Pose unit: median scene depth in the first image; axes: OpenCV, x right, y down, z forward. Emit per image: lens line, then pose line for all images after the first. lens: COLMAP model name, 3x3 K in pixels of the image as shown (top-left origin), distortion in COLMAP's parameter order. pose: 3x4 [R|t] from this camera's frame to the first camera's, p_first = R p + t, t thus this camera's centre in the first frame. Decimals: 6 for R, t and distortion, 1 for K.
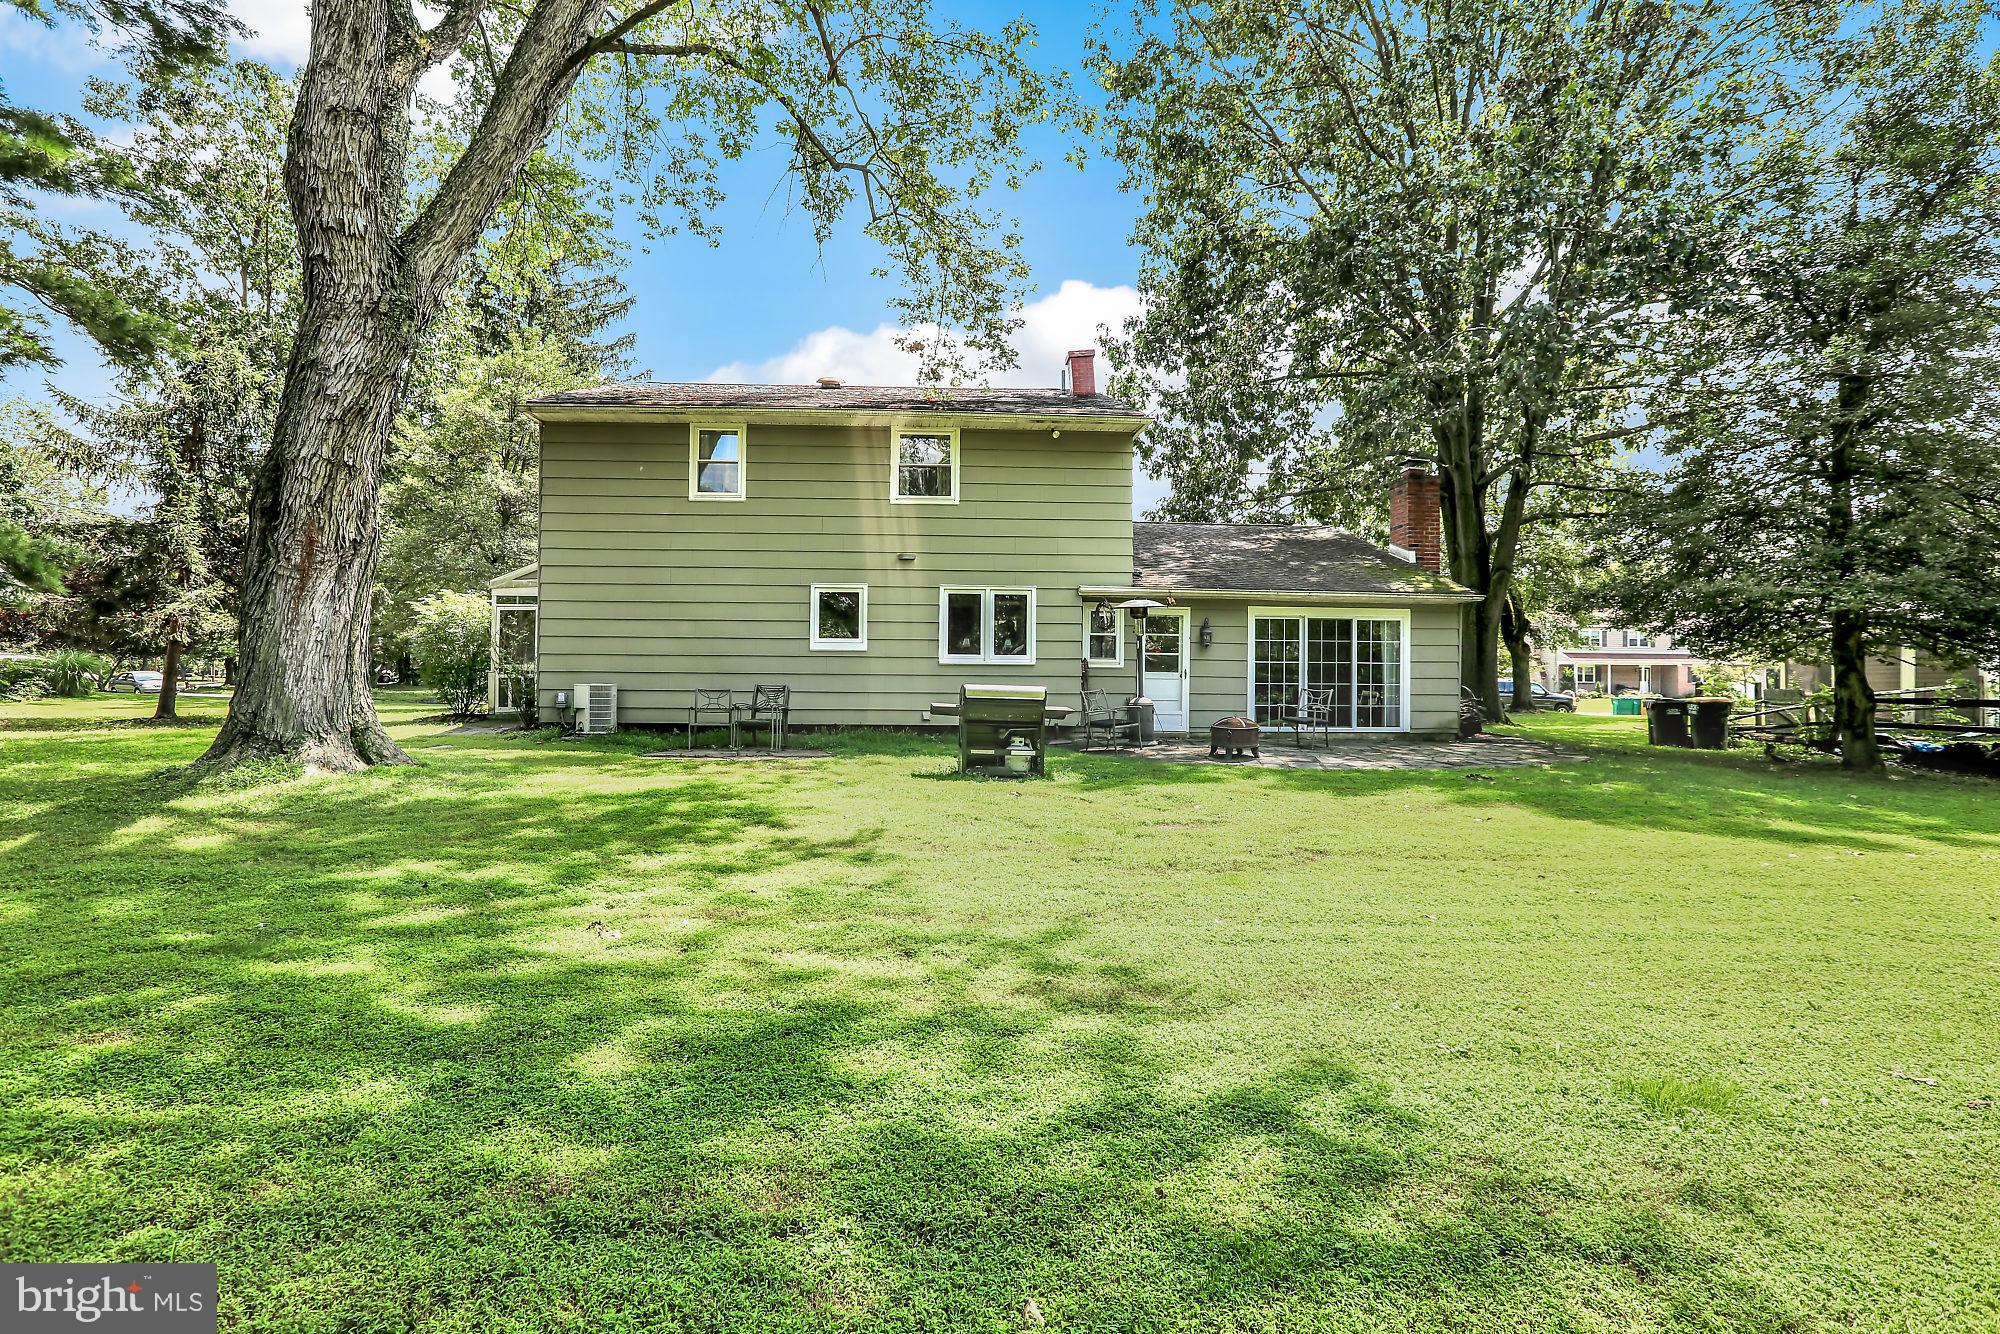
lens RADIAL K [[932.2, 0, 1000.0], [0, 932.2, 667.0], [0, 0, 1]] dist [-0.002650, -0.000126]
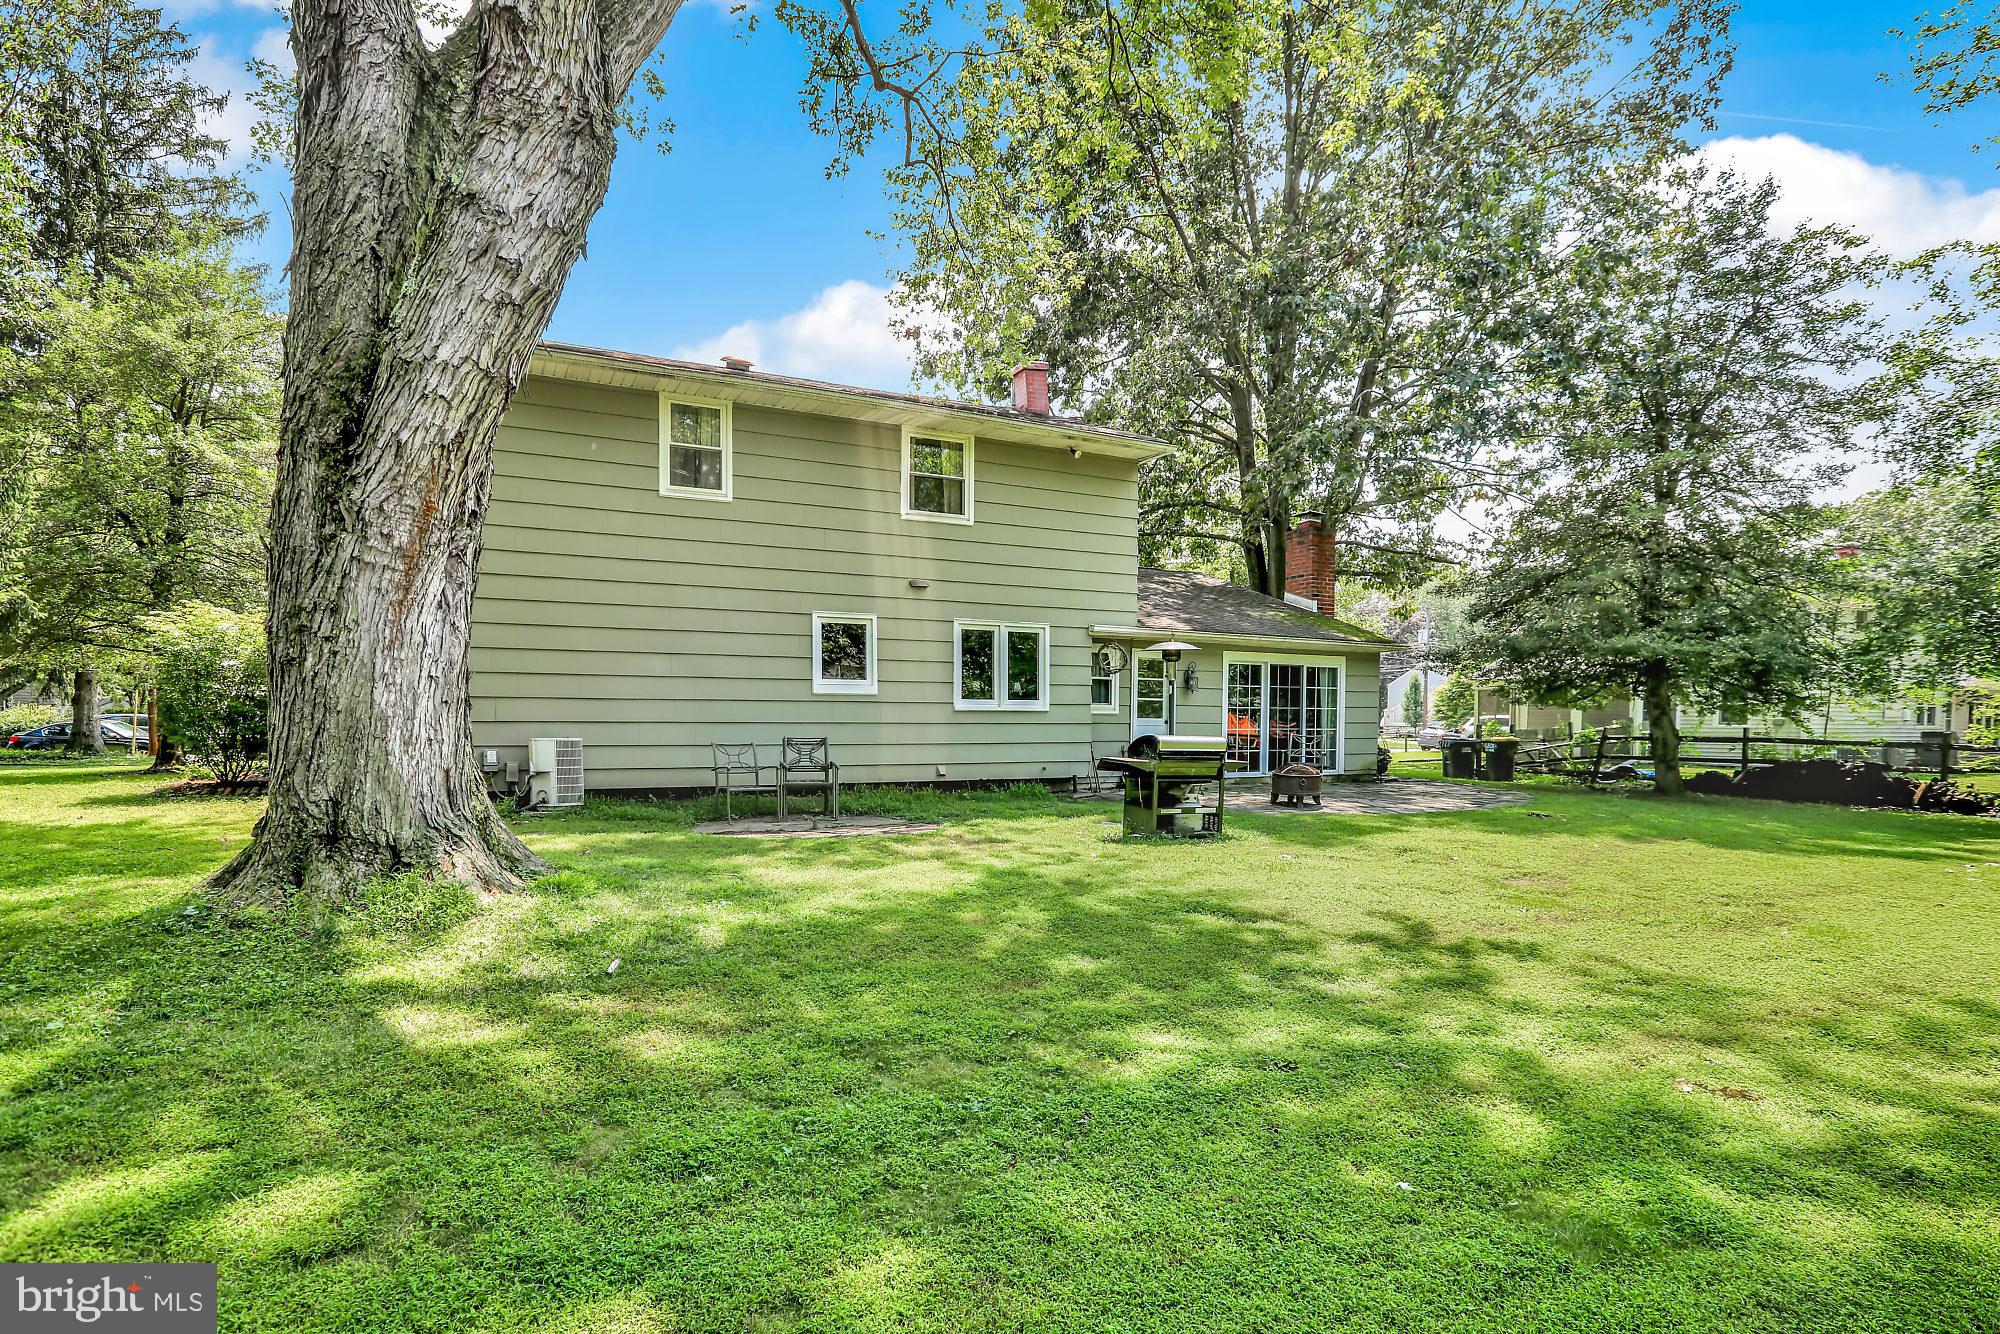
lens RADIAL K [[942.9, 0, 999.5], [0, 942.9, 759.4], [0, 0, 1]] dist [0.001006, -0.000333]
pose [[0.930139, -0.020570, 0.366631, -0.351488], [0.001323, 0.998611, 0.052672, -0.003601], [-0.367205, -0.048507, 0.928874, 0.168122]]
